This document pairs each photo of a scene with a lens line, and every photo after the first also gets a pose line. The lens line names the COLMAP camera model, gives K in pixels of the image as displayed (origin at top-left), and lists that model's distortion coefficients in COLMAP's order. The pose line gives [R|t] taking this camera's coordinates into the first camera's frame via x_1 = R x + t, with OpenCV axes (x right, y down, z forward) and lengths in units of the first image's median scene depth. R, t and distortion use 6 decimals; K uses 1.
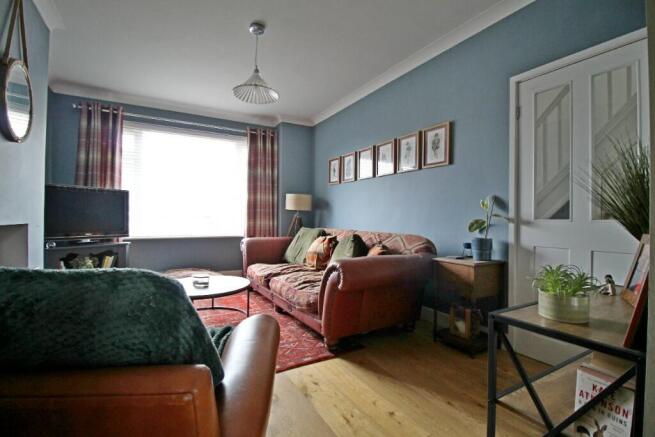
lens RADIAL K [[309.1, 0, 326.8], [0, 309.1, 217.7], [0, 0, 1]] dist [-0.004333, -0.007336]
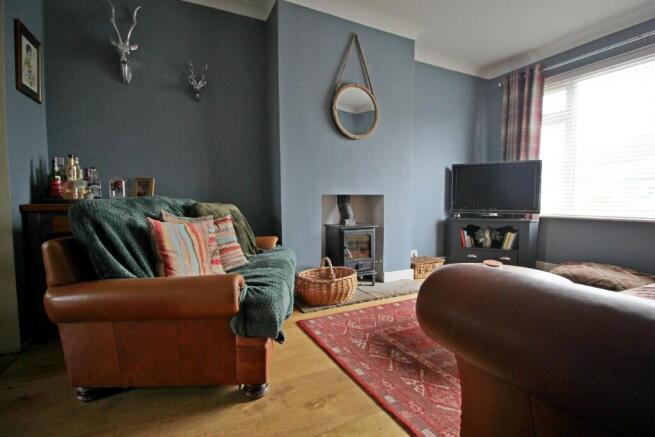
lens RADIAL K [[309.1, 0, 329.1], [0, 309.1, 214.1], [0, 0, 1]] dist [-0.004333, -0.007336]
pose [[-0.045250, 0.035685, -0.998338, 0.239826], [0.000314, 0.999362, 0.035707, 0.031709], [0.998976, 0.001302, -0.045232, 0.444833]]
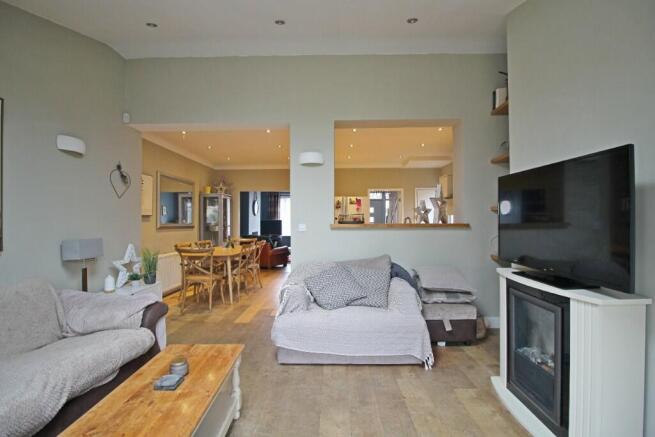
lens RADIAL K [[309.1, 0, 329.0], [0, 309.1, 222.1], [0, 0, 1]] dist [-0.004333, -0.007336]
pose [[0.862909, -0.008801, -0.505283, 1.265475], [0.007863, 0.999961, -0.003989, -0.051856], [0.505298, -0.000530, 0.862945, -1.353503]]
